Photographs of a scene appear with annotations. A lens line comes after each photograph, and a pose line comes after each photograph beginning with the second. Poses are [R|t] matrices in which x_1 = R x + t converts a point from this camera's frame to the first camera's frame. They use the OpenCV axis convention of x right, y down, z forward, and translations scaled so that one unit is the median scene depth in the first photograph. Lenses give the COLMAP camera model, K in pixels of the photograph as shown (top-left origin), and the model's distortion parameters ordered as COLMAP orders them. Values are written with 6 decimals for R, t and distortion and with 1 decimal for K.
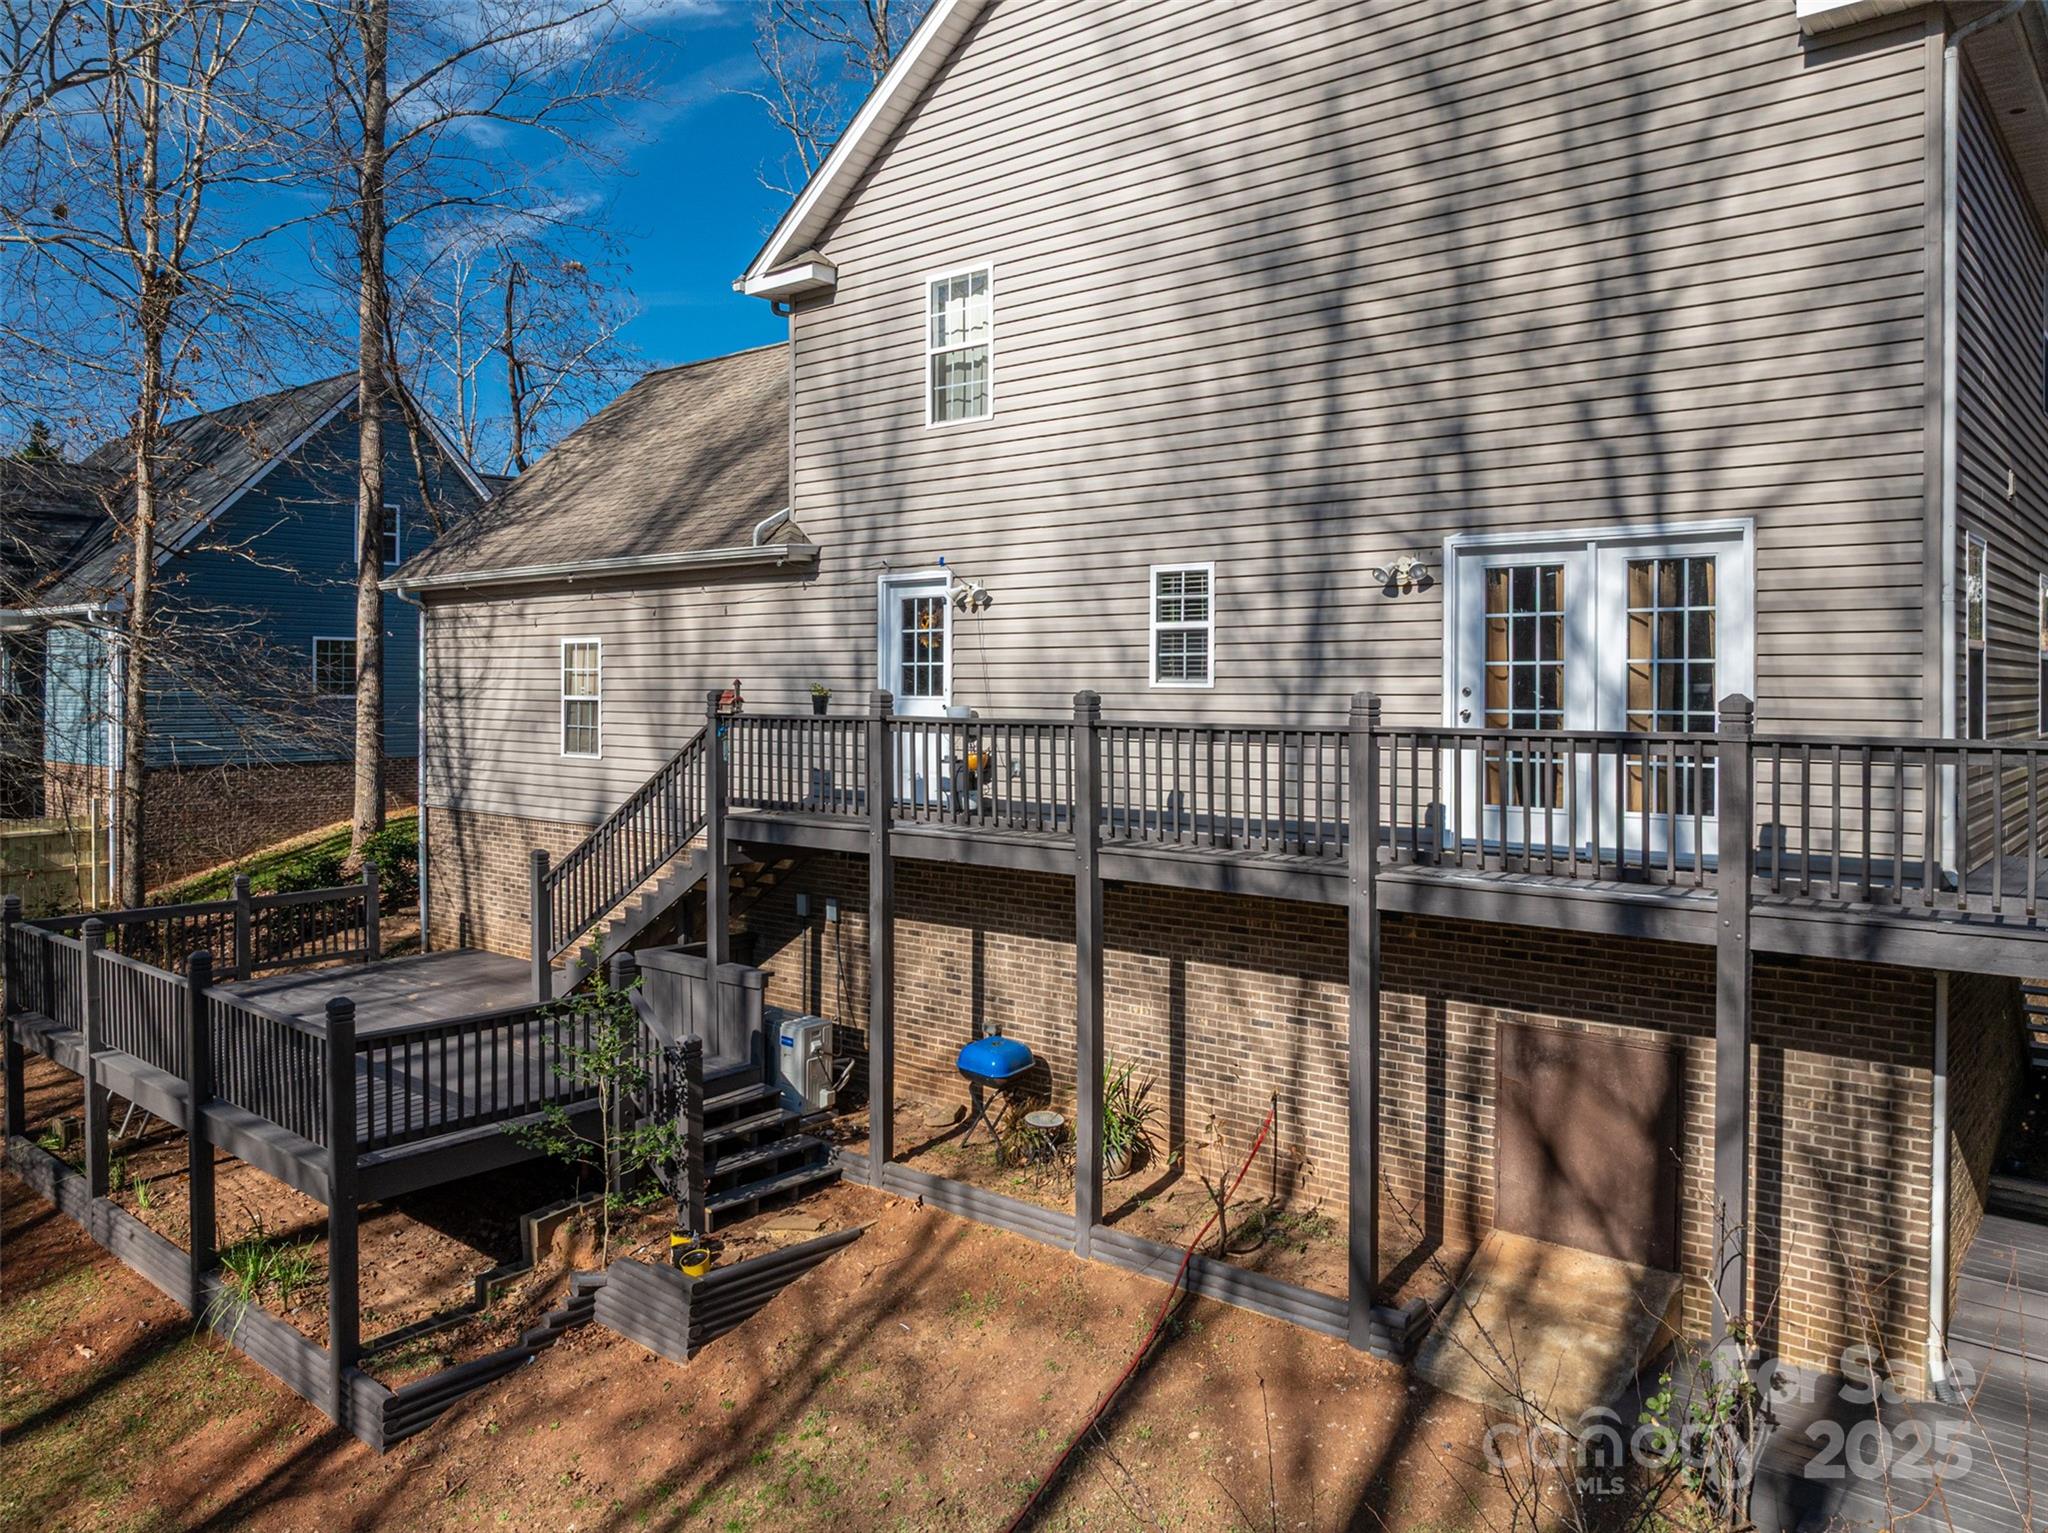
lens RADIAL K [[1452.4, 0, 1059.3], [0, 1452.4, 698.7], [0, 0, 1]] dist [-0.052422, 0.004162]
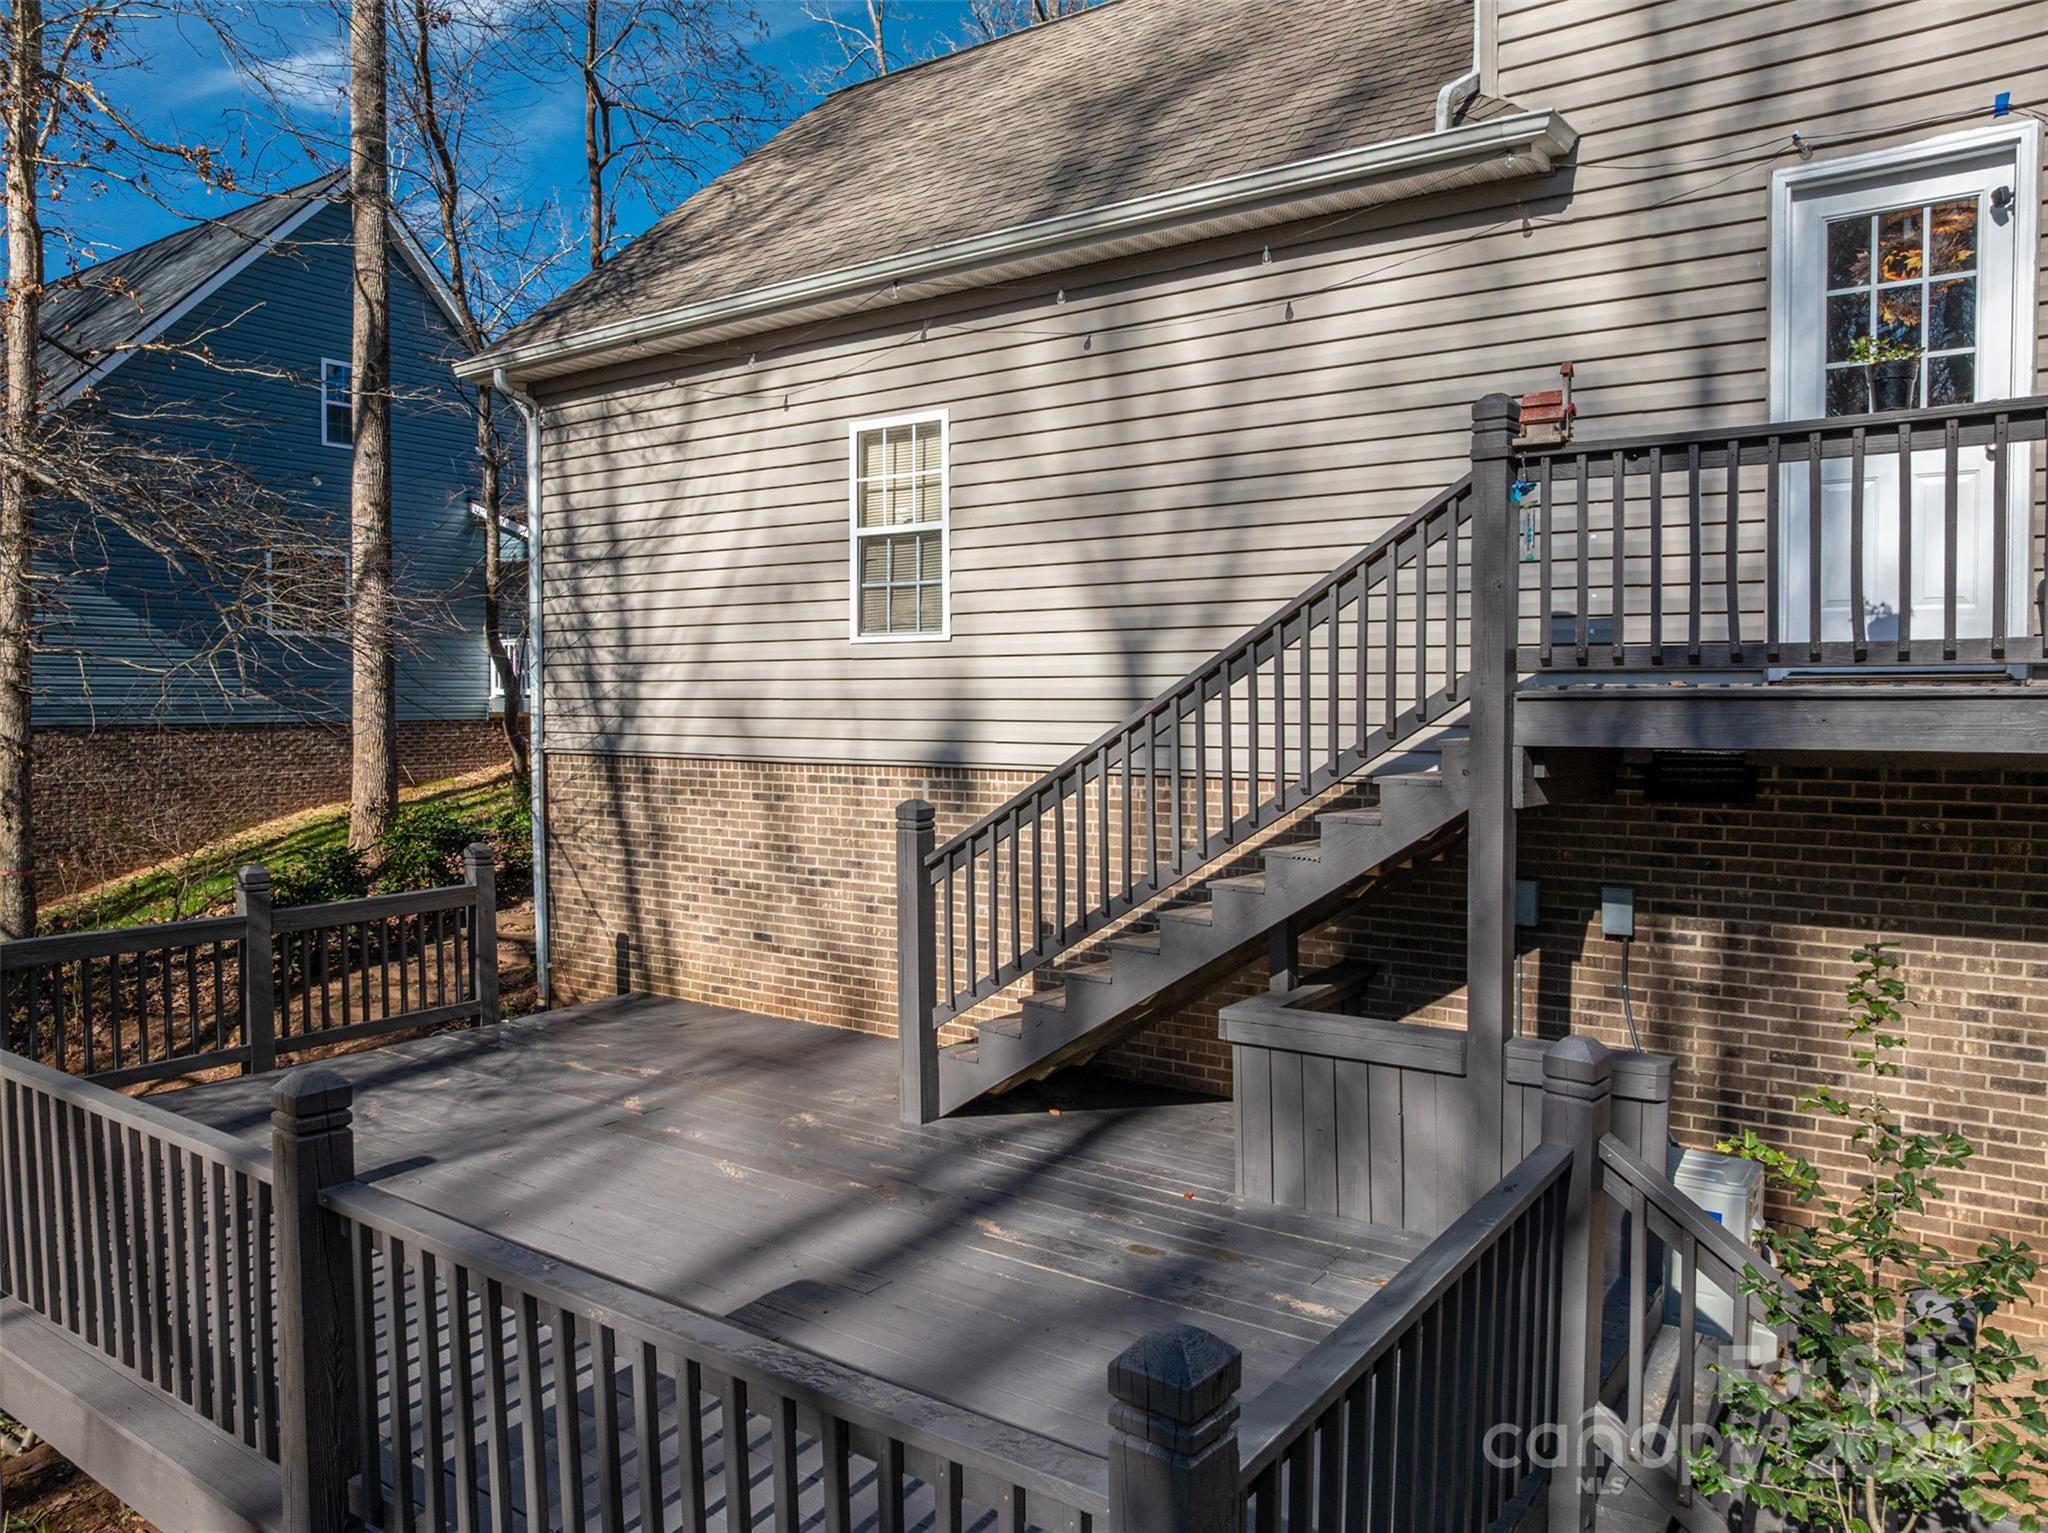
lens RADIAL K [[1452.0, 0, 1024.0], [0, 1452.0, 766.5], [0, 0, 1]] dist [-0.051850, 0.032338]
pose [[0.998681, -0.007540, 0.050797, -0.373159], [0.005649, 0.999289, 0.037264, 0.080649], [-0.051042, -0.036928, 0.998014, 0.546767]]
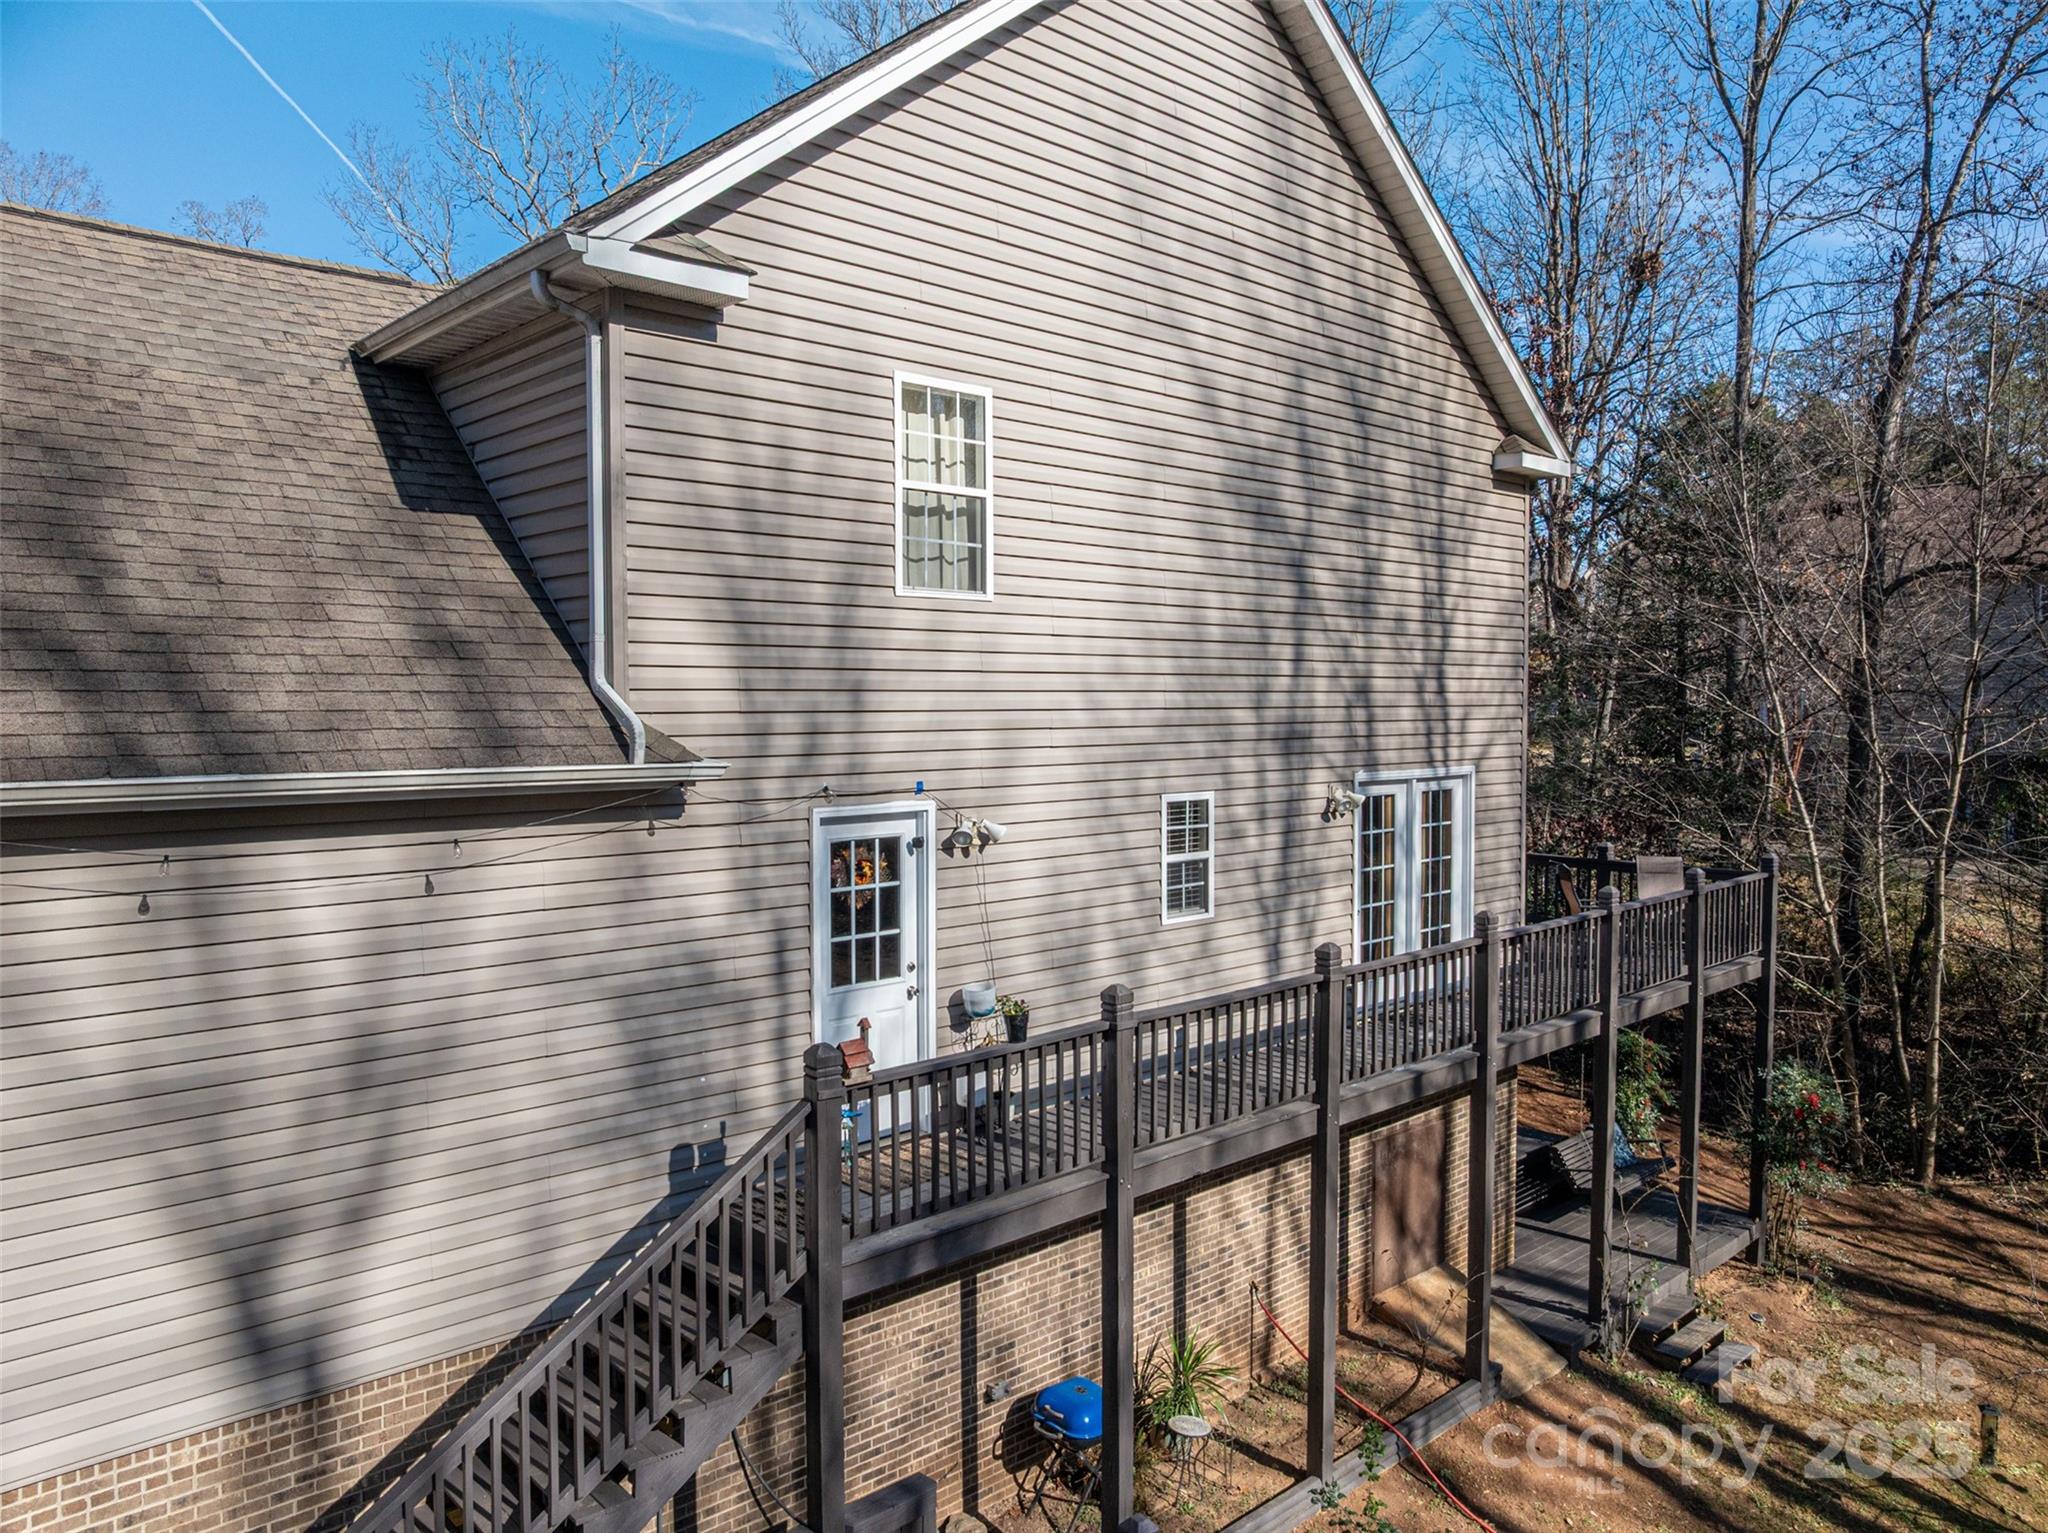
lens RADIAL K [[1452.0, 0, 1024.0], [0, 1452.0, 766.5], [0, 0, 1]] dist [-0.051850, 0.032338]
pose [[0.130635, -0.041419, 0.990565, -0.724511], [0.018476, 0.999055, 0.039337, -0.123080], [-0.991258, 0.013162, 0.131276, 0.804736]]
